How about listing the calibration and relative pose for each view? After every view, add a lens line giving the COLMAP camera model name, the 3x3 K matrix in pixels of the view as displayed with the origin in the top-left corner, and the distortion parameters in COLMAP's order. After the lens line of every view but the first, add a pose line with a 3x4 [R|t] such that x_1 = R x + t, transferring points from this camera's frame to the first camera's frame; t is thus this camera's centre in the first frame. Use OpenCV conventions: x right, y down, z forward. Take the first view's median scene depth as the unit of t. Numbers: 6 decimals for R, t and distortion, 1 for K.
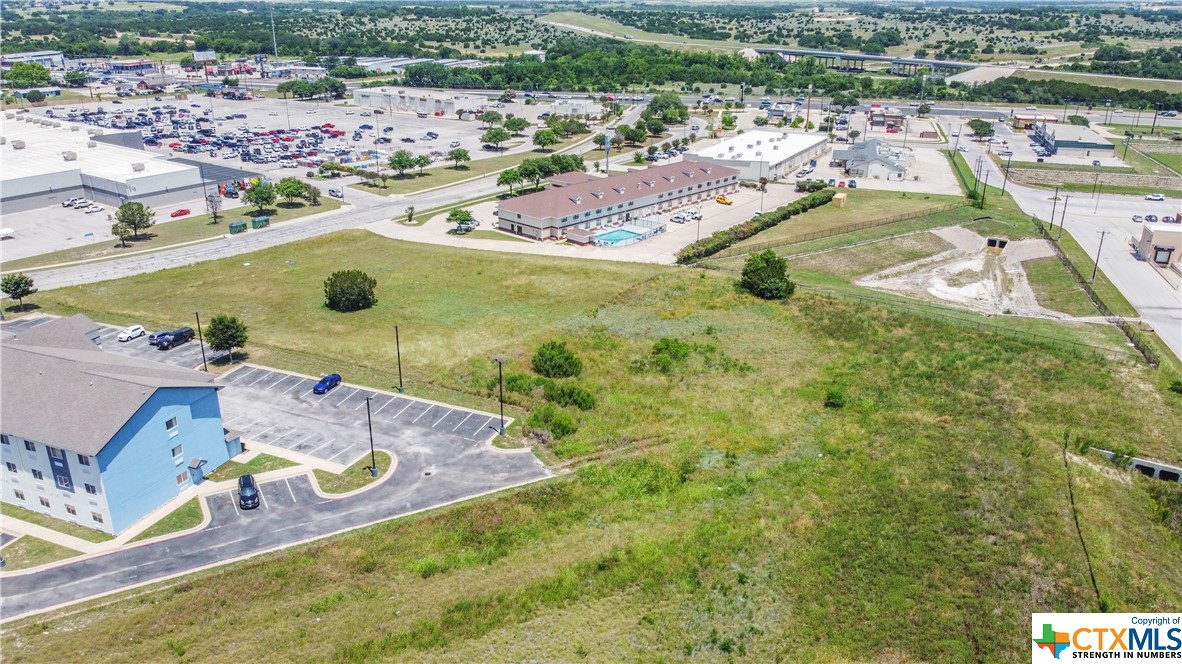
lens RADIAL K [[898.6, 0, 591.0], [0, 898.6, 332.0], [0, 0, 1]] dist [-0.006026, 0.000725]
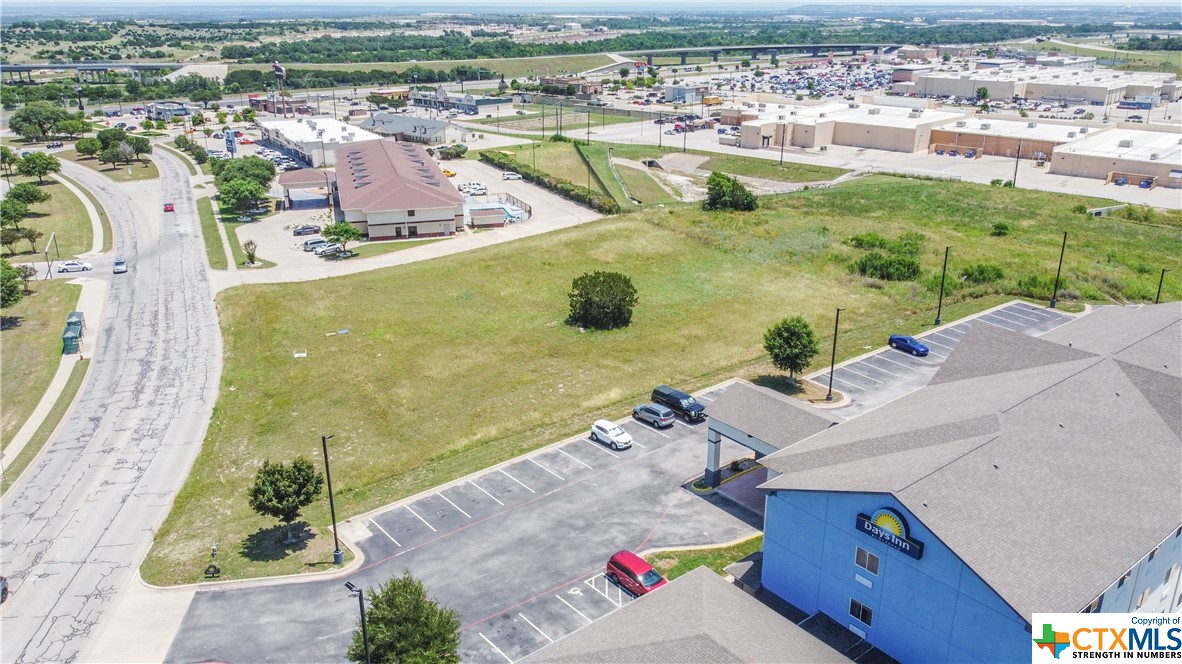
lens RADIAL K [[898.6, 0, 591.0], [0, 898.6, 332.0], [0, 0, 1]] dist [-0.006026, 0.000725]
pose [[0.491038, -0.302607, 0.816891, -0.678215], [0.321092, 0.934576, 0.153192, -0.105273], [-0.809804, 0.187074, 0.556077, 0.483012]]
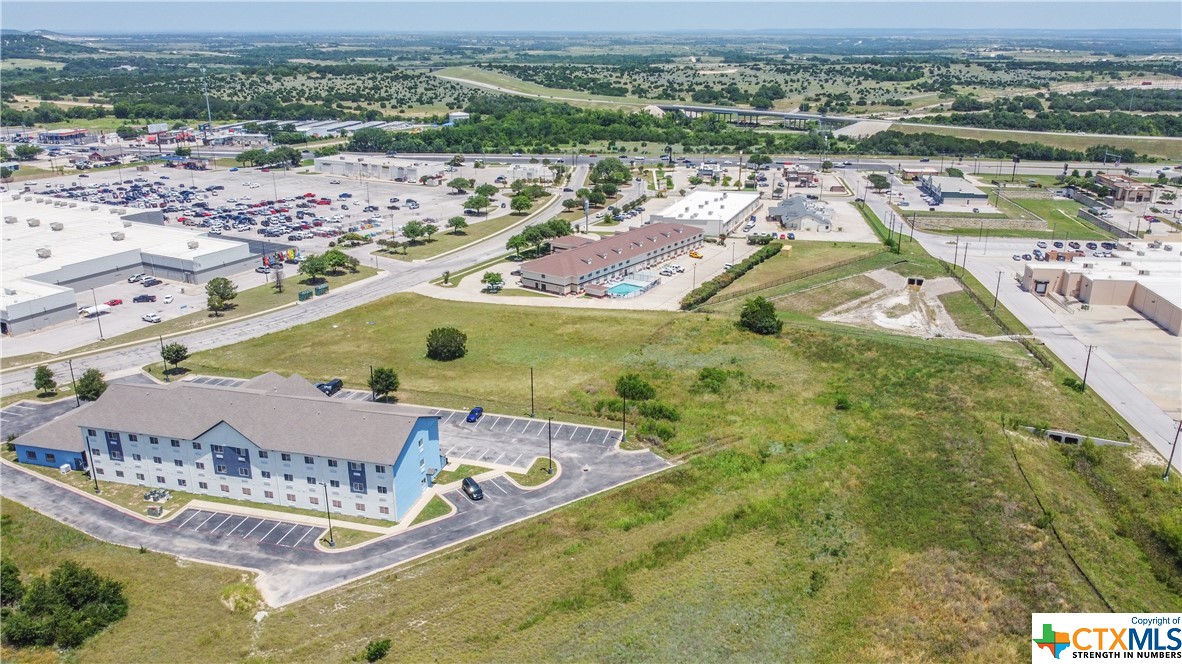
lens RADIAL K [[898.6, 0, 591.0], [0, 898.6, 332.0], [0, 0, 1]] dist [-0.006026, 0.000725]
pose [[0.991038, -0.047366, 0.124897, -0.175900], [0.053012, 0.997699, -0.042273, 0.000967], [-0.122607, 0.048515, 0.991269, -0.210527]]
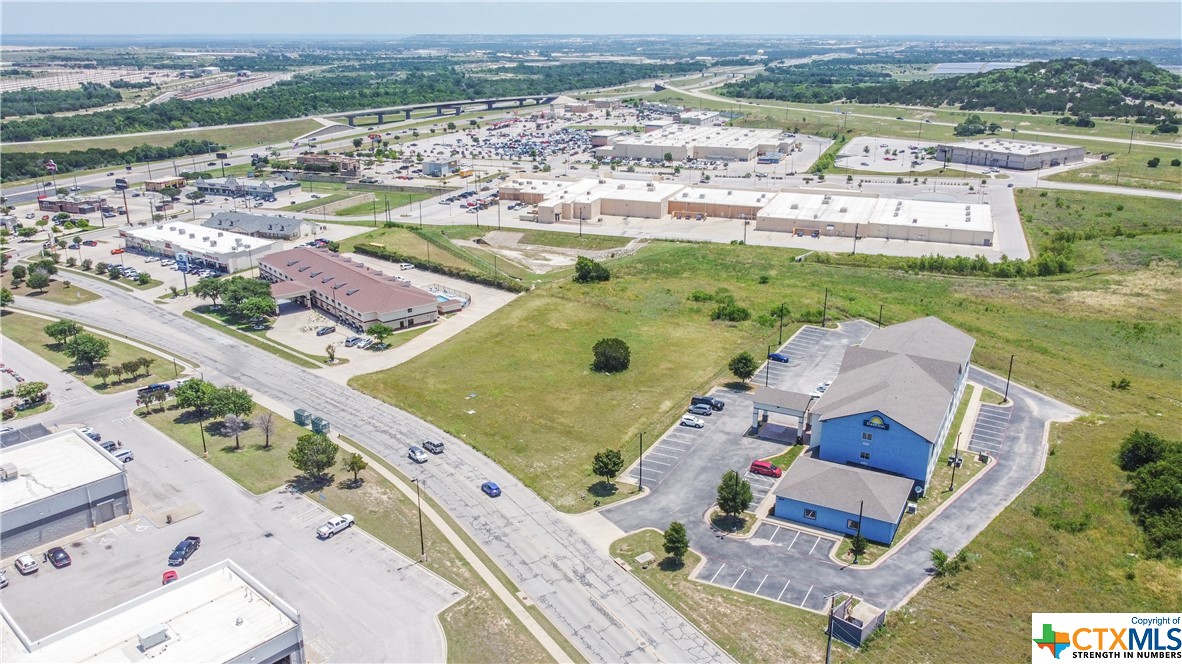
lens RADIAL K [[898.6, 0, 591.0], [0, 898.6, 332.0], [0, 0, 1]] dist [-0.006026, 0.000725]
pose [[0.106788, -0.319761, 0.941461, -1.115075], [0.362513, 0.894219, 0.262596, -0.319426], [-0.925841, 0.313250, 0.211409, 0.593010]]
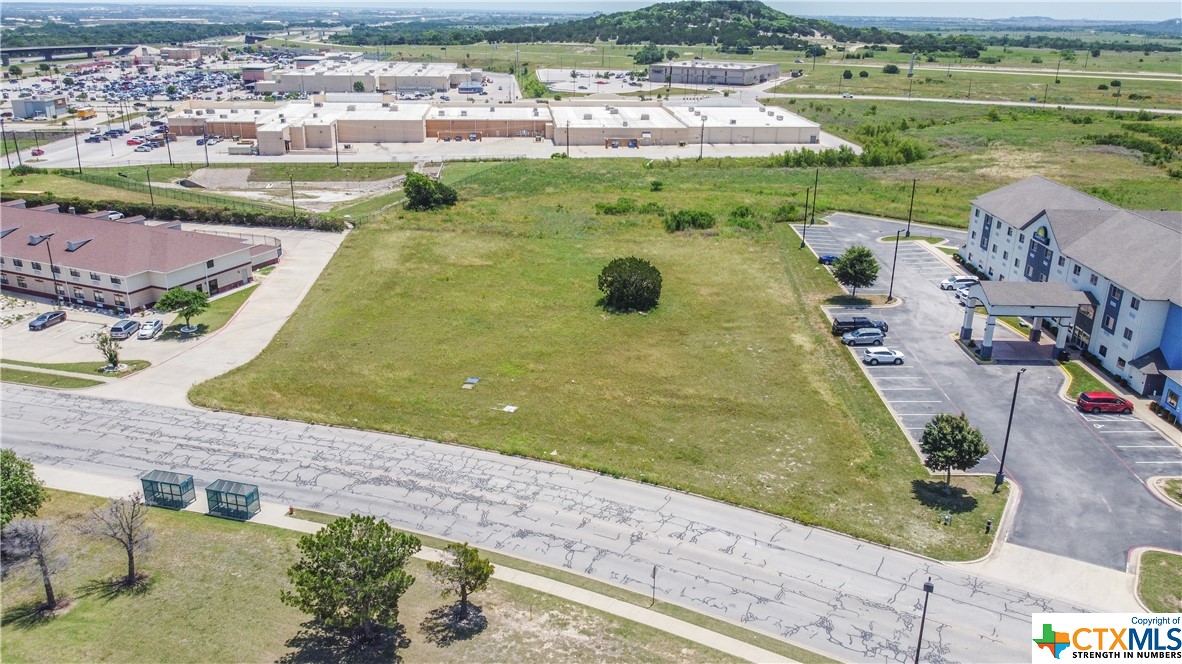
lens RADIAL K [[898.6, 0, 591.0], [0, 898.6, 332.0], [0, 0, 1]] dist [-0.006026, 0.000725]
pose [[-0.352044, -0.324788, 0.877826, -0.734806], [0.327360, 0.835907, 0.440563, -0.280320], [-0.876870, 0.442462, -0.187953, 0.934441]]
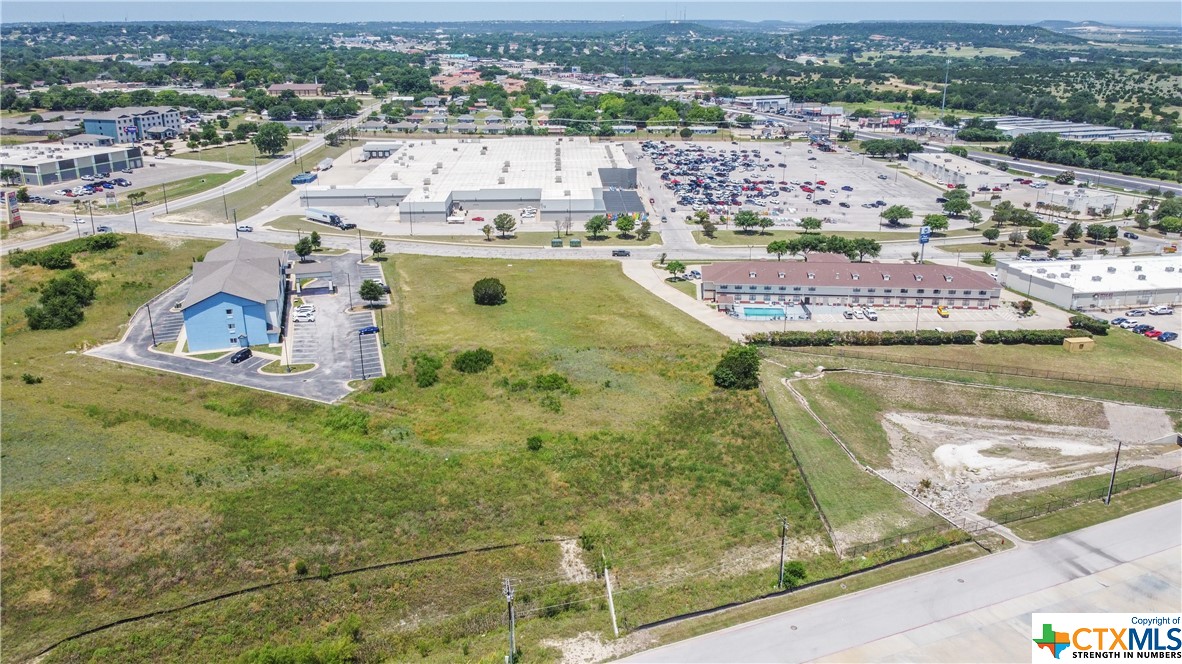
lens RADIAL K [[898.6, 0, 591.0], [0, 898.6, 332.0], [0, 0, 1]] dist [-0.006026, 0.000725]
pose [[0.619155, 0.251584, -0.743877, 0.744495], [-0.280993, 0.955547, 0.089292, -0.126577], [0.733273, 0.153739, 0.662325, 0.125495]]
